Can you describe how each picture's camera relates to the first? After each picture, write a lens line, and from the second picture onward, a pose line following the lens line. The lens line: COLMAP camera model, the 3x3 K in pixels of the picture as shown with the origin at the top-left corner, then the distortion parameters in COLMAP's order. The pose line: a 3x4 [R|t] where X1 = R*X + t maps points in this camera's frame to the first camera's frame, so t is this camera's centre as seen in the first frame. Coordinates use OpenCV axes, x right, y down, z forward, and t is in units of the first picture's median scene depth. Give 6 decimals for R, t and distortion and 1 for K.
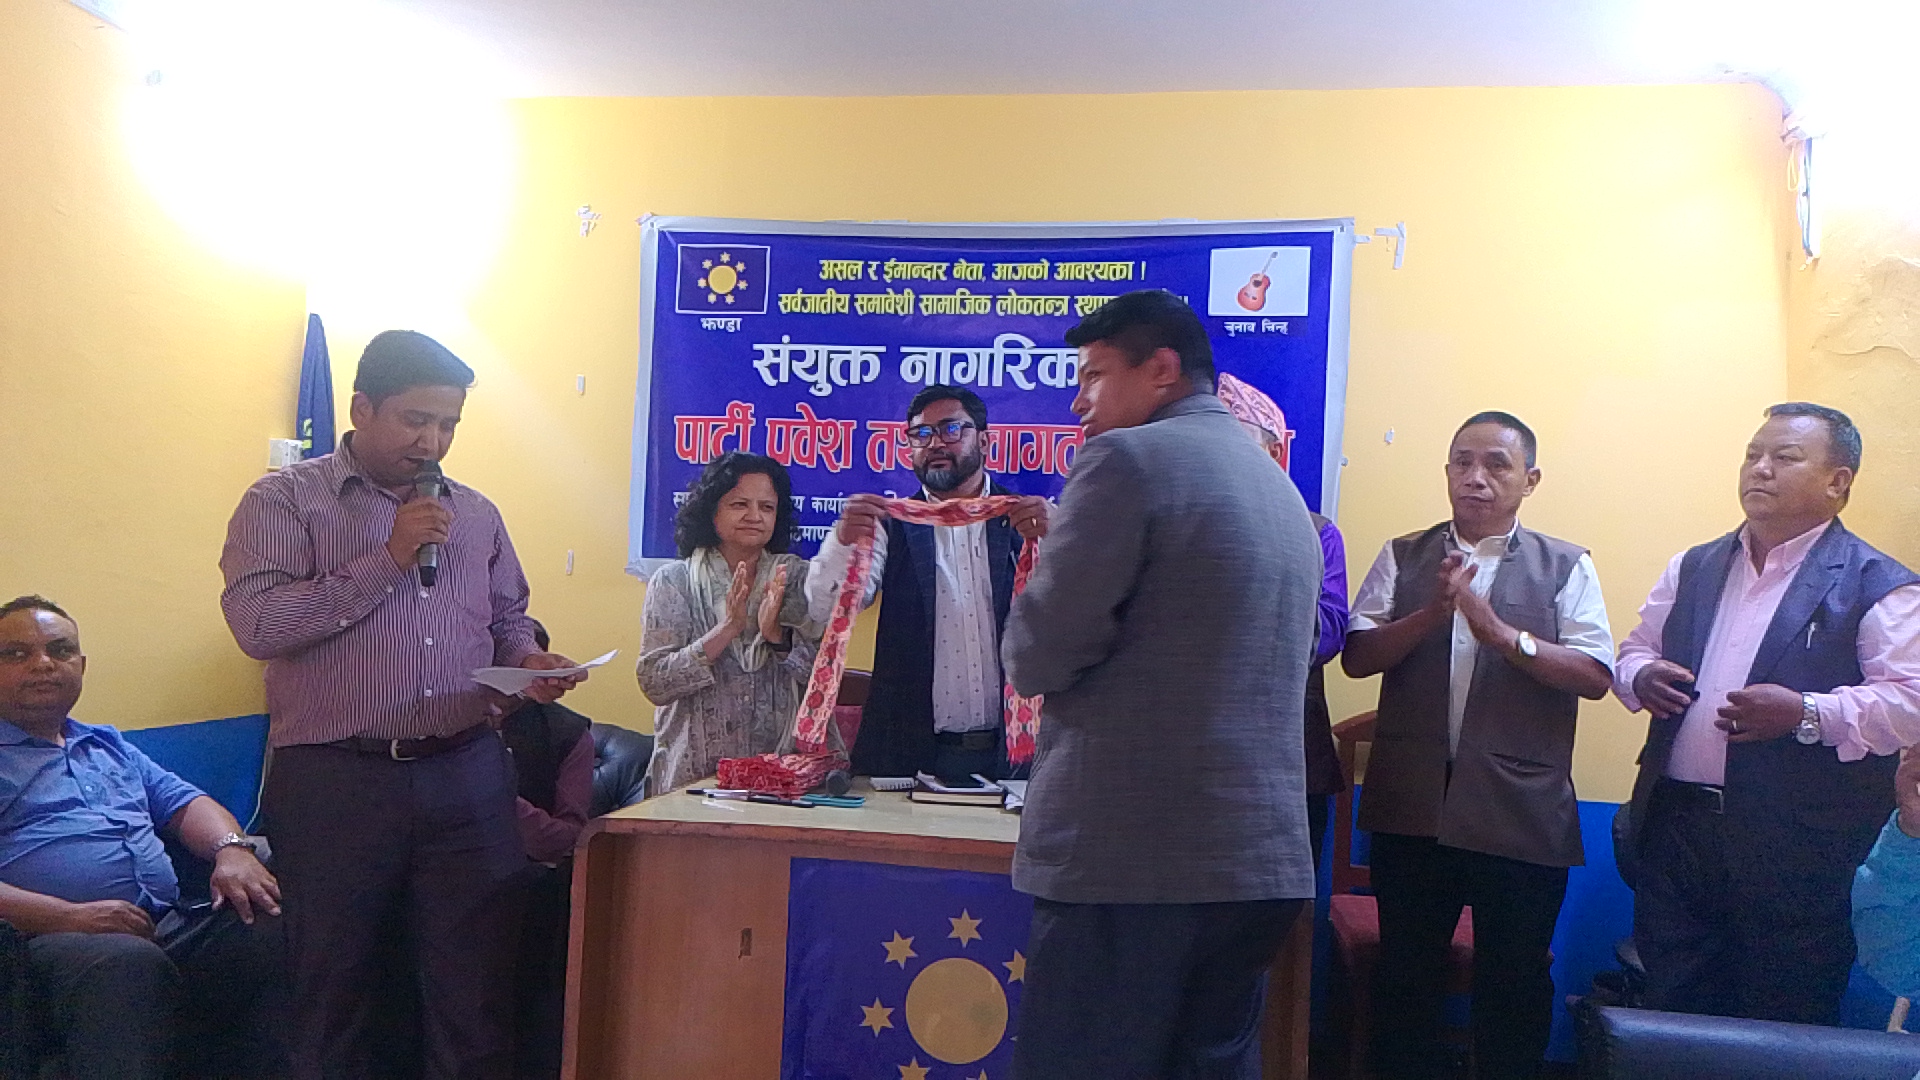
lens RADIAL K [[1339.4, 0, 933.8], [0, 1339.4, 541.0], [0, 0, 1]] dist [0.136500, -0.304003]
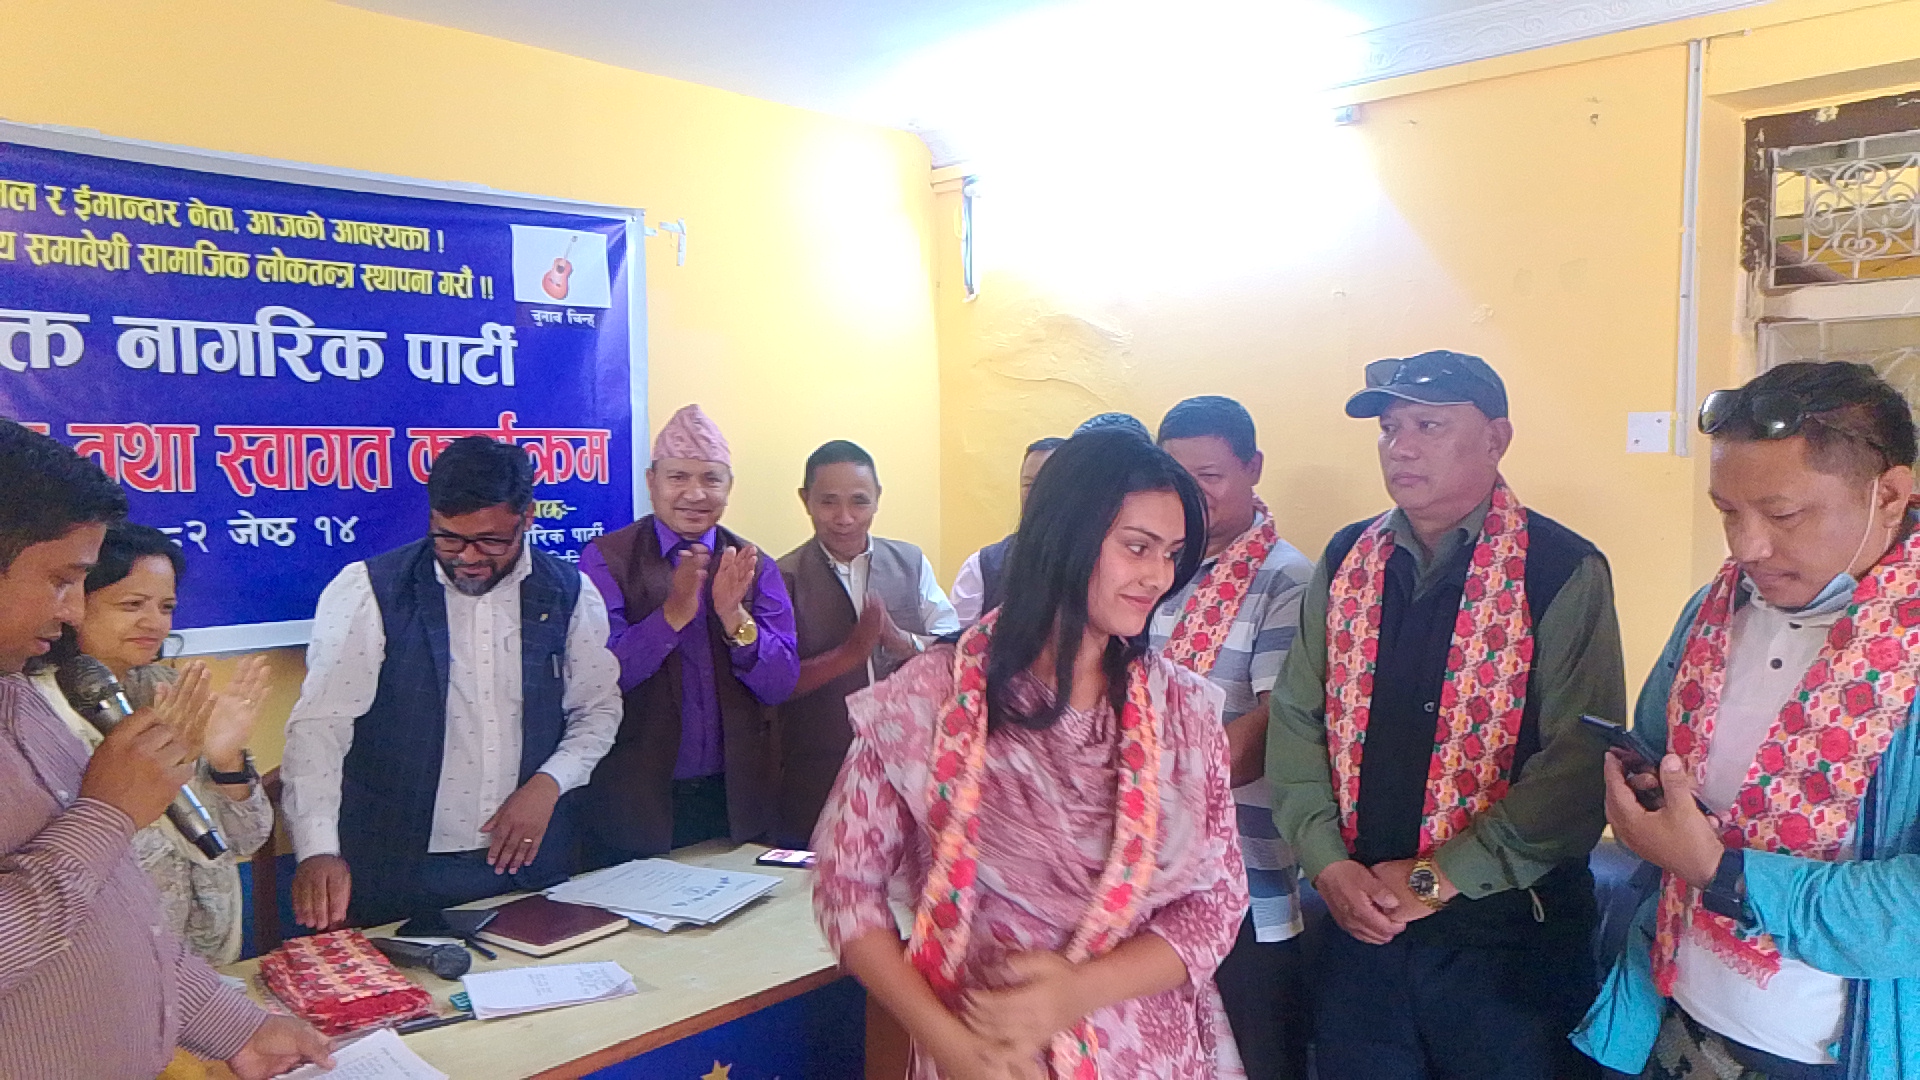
lens RADIAL K [[1352.0, 0, 953.4], [0, 1352.0, 563.3], [0, 0, 1]] dist [-0.014061, -0.003006]
pose [[0.572672, -0.111124, 0.812218, -0.358444], [0.009562, 0.991608, 0.128925, -0.104249], [-0.819729, -0.066065, 0.568929, 0.241151]]
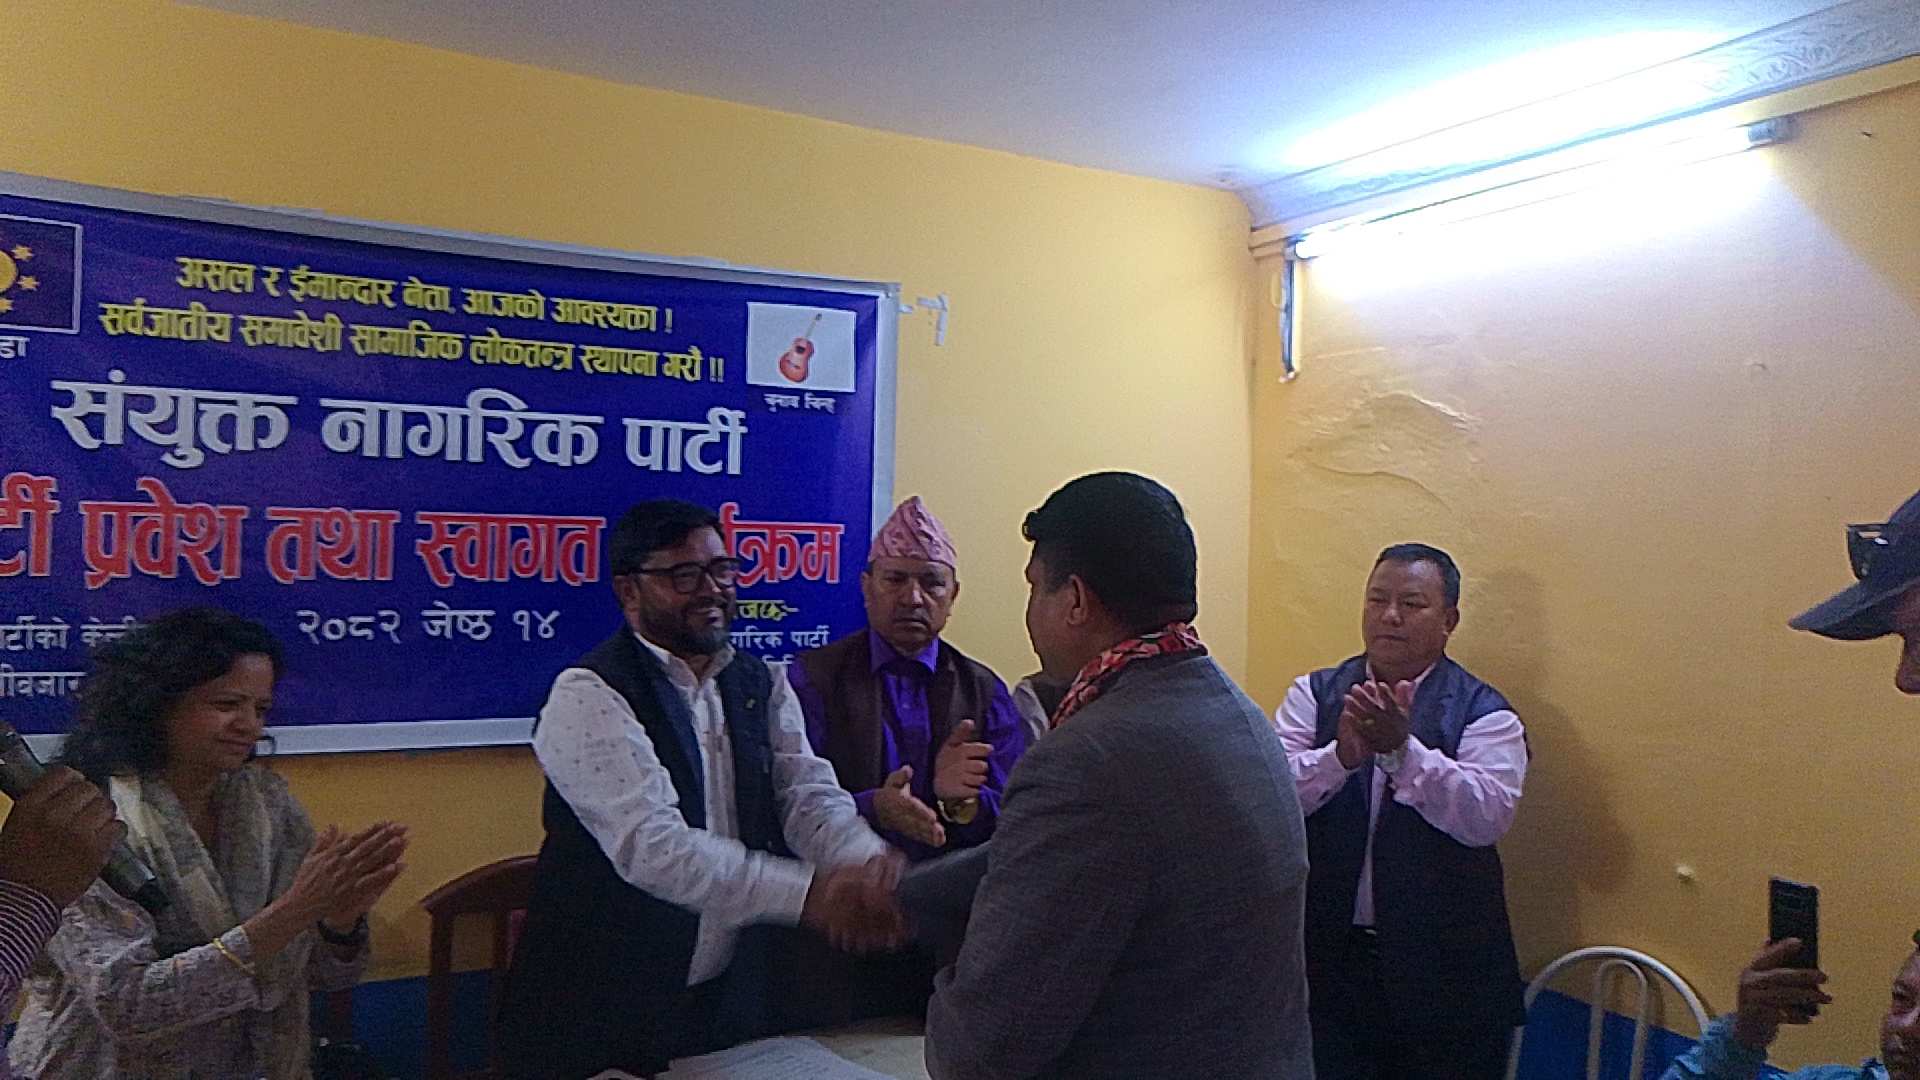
lens RADIAL K [[1362.3, 0, 960.0], [0, 1362.3, 540.0], [0, 0, 1]] dist [0.039482, -0.082439]
pose [[0.788526, -0.022955, 0.614572, -0.198504], [-0.002714, 0.999164, 0.040801, -0.103170], [-0.614995, -0.033841, 0.787804, 0.257476]]
